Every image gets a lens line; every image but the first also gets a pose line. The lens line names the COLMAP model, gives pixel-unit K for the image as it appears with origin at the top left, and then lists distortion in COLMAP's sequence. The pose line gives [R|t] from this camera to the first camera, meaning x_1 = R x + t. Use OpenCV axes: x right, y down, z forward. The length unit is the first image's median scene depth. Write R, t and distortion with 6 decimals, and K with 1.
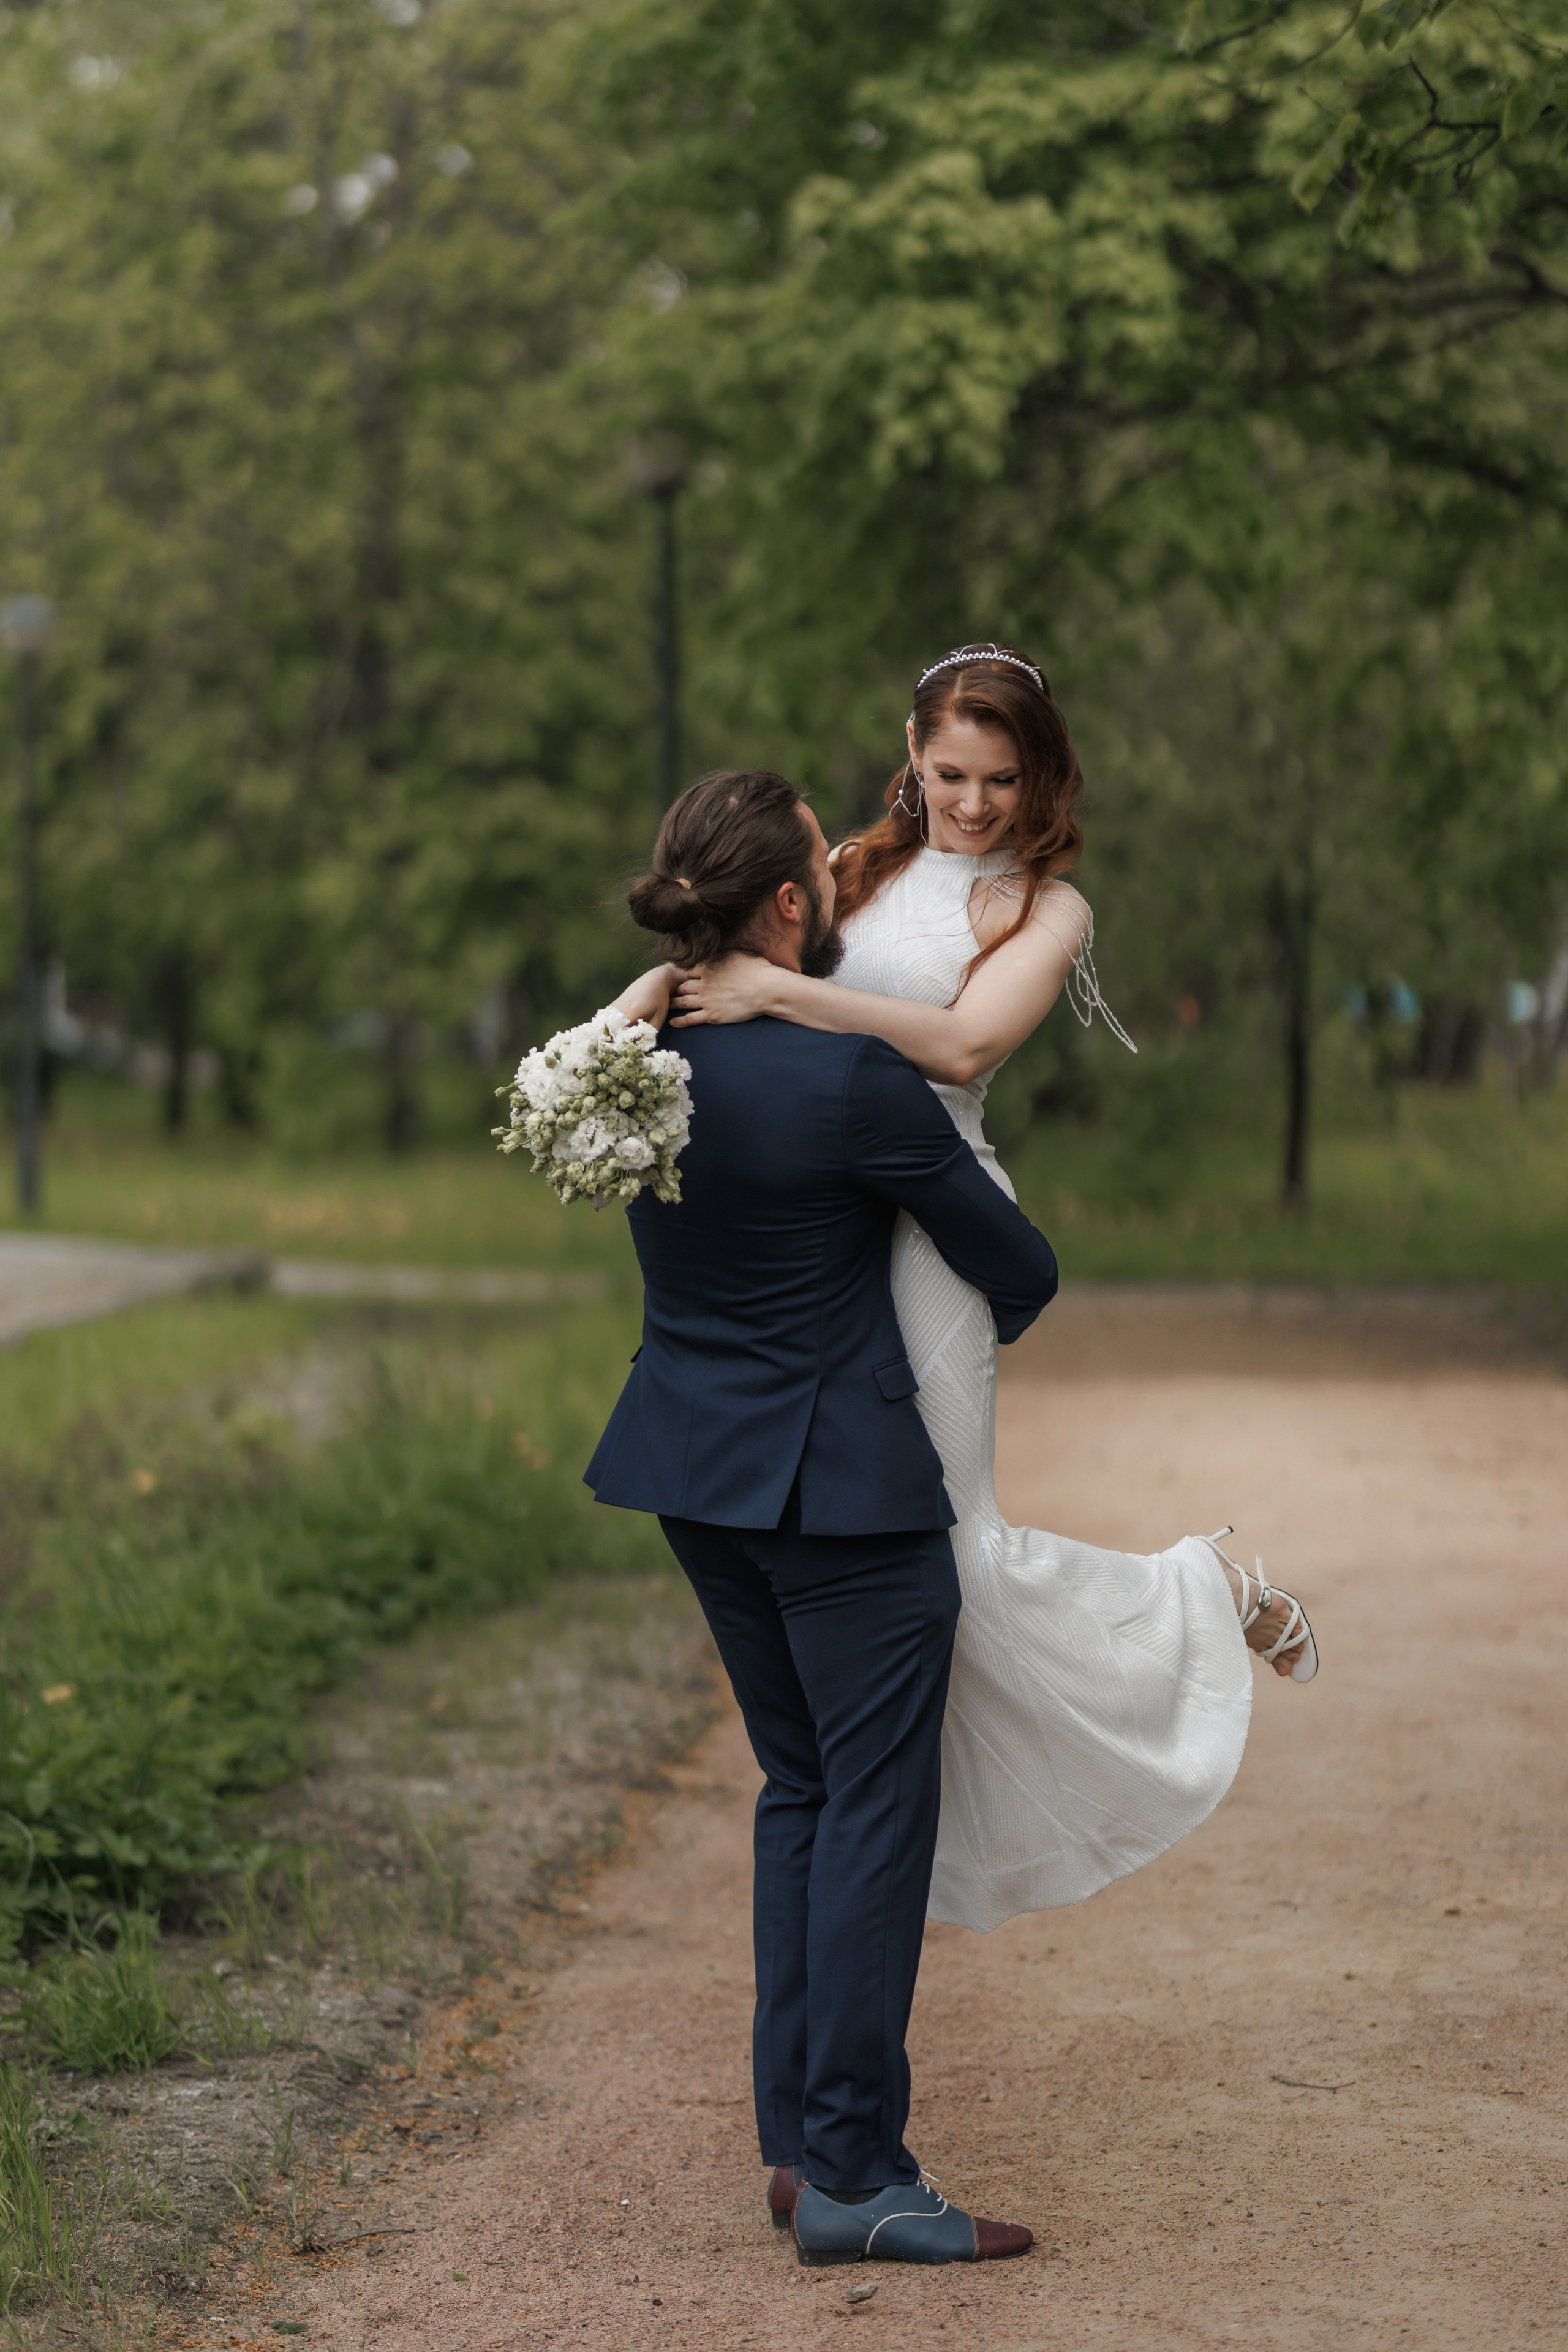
lens RADIAL K [[5850.5, 0, 784.0], [0, 5850.5, 1176.0], [0, 0, 1]] dist [0.139632, -0.050648]
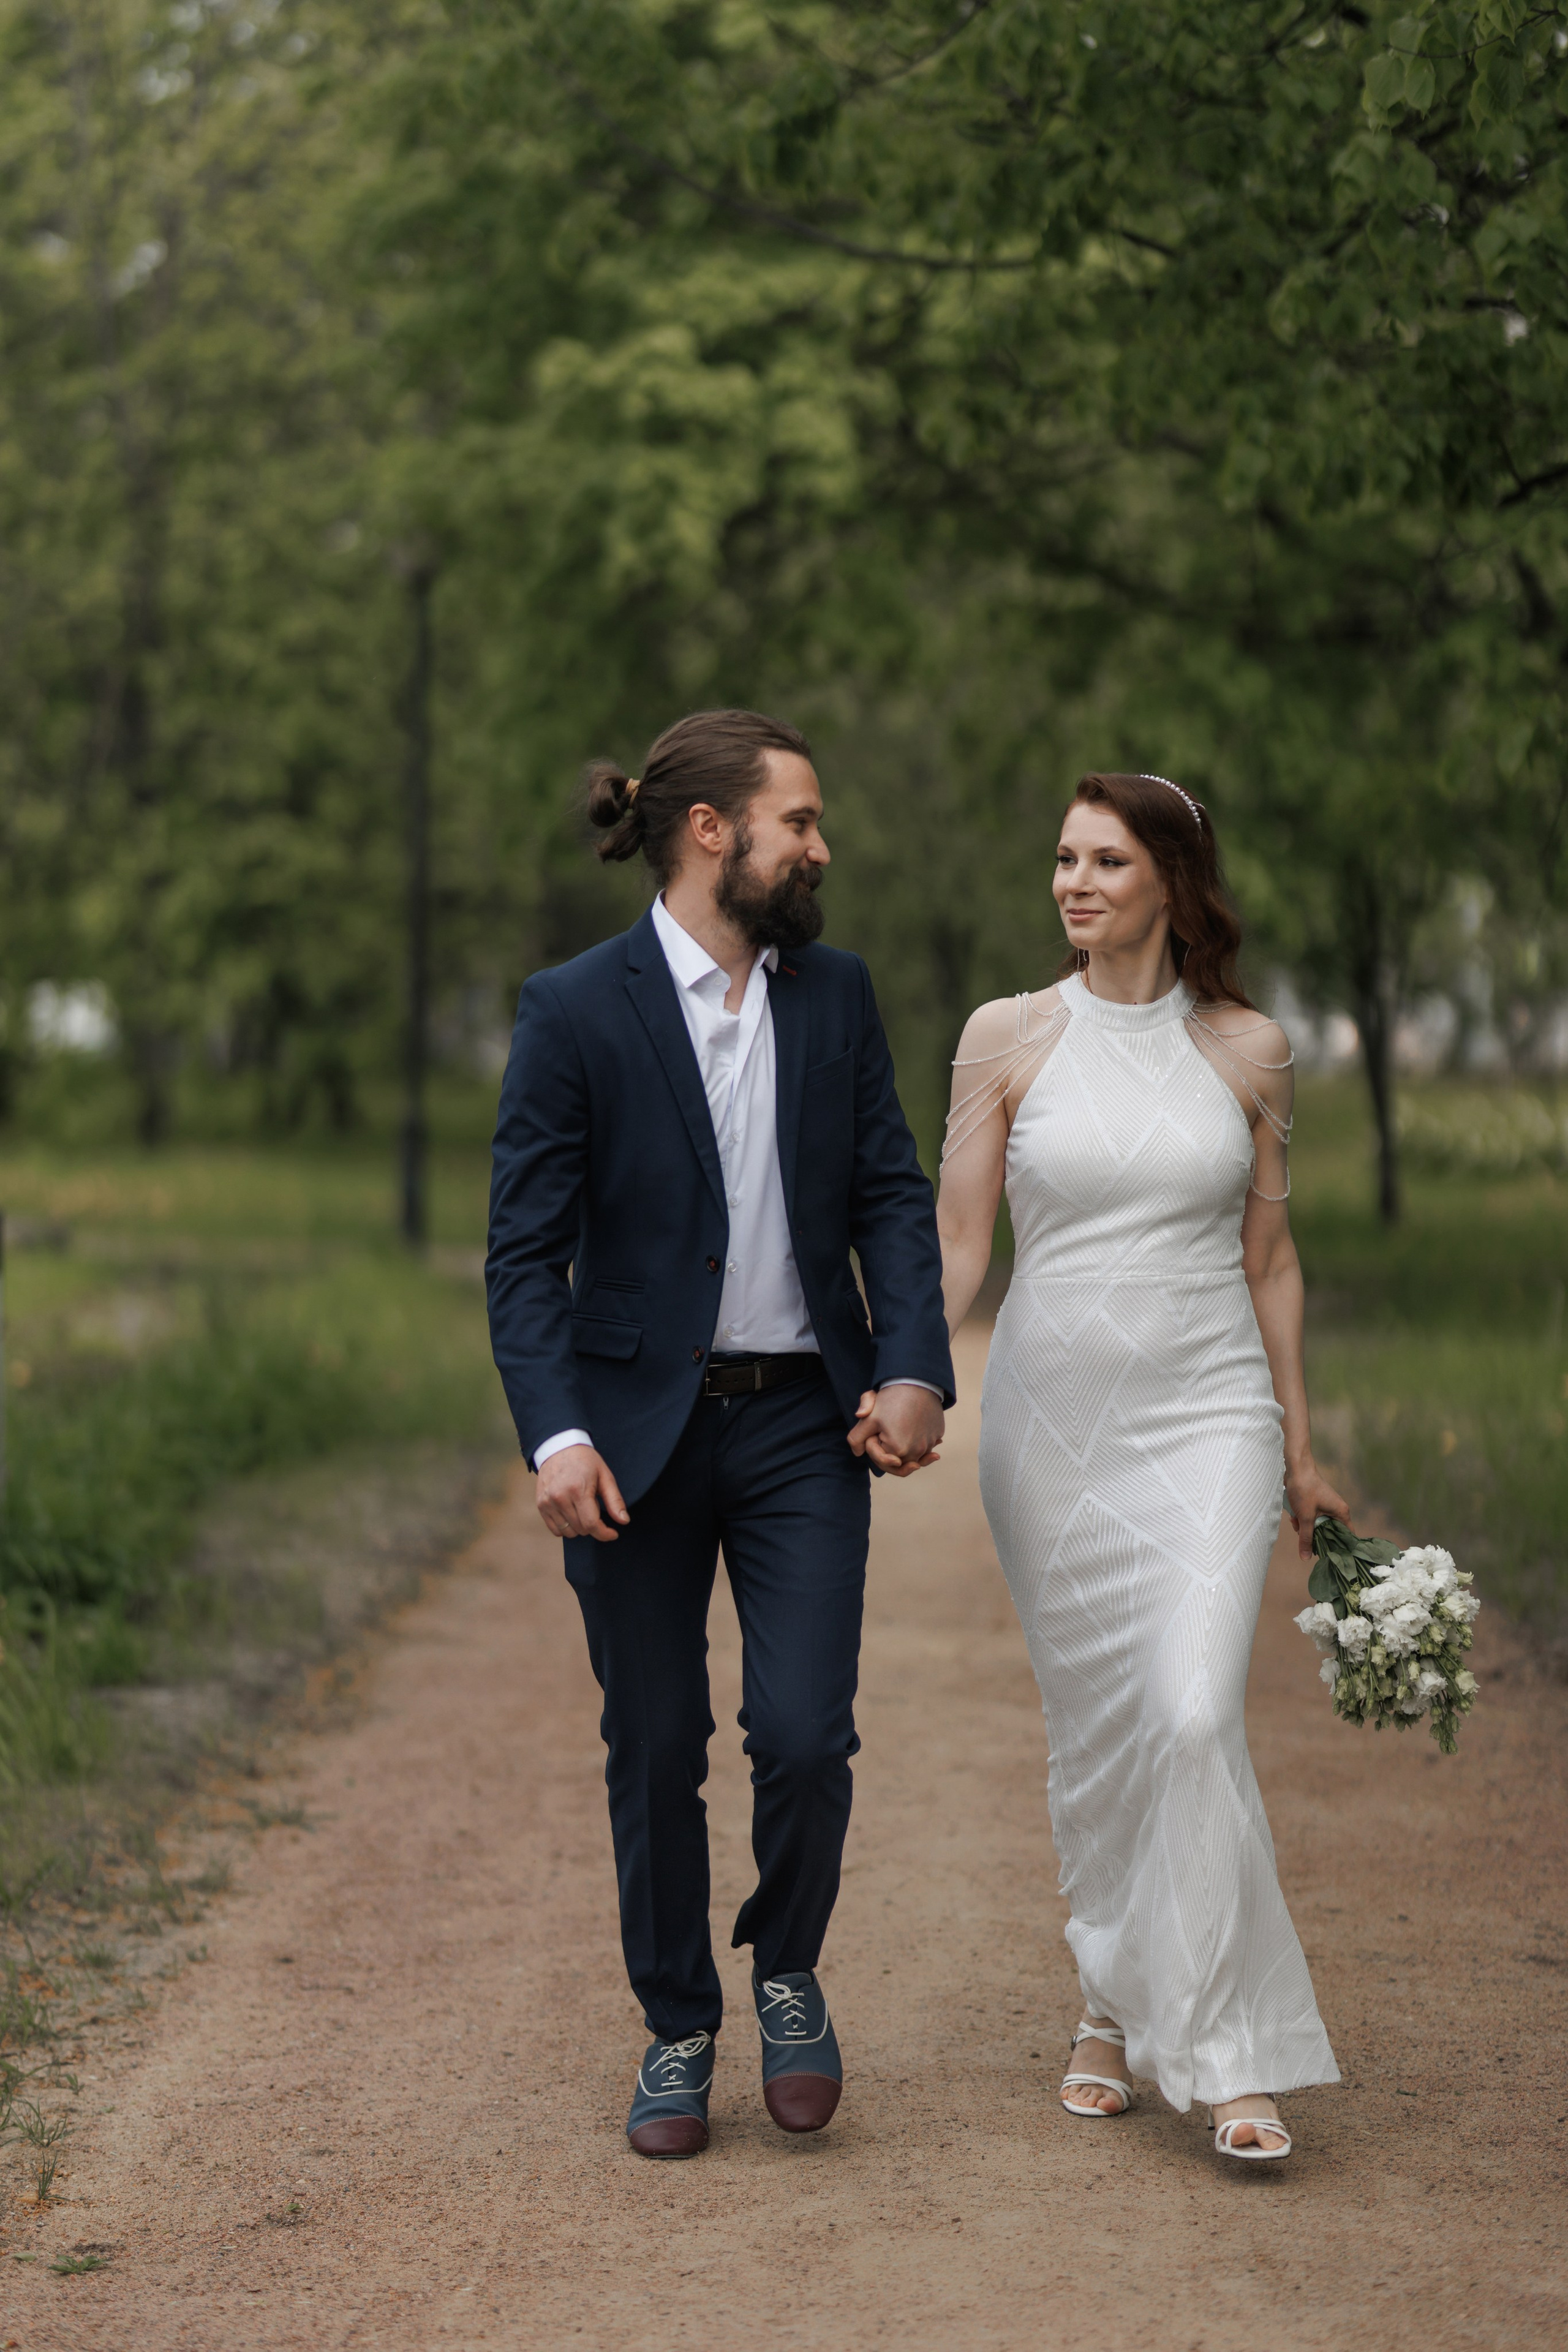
lens RADIAL K [[5698.5, 0, 784.0], [0, 5698.5, 1176.0], [0, 0, 1]] dist [-0.794782, 0.428611]
pose [[0.998384, 0.020273, 0.053080, -0.004903], [-0.020087, 0.999790, -0.004039, 0.005617], [-0.053151, 0.002966, 0.998582, -0.127729]]
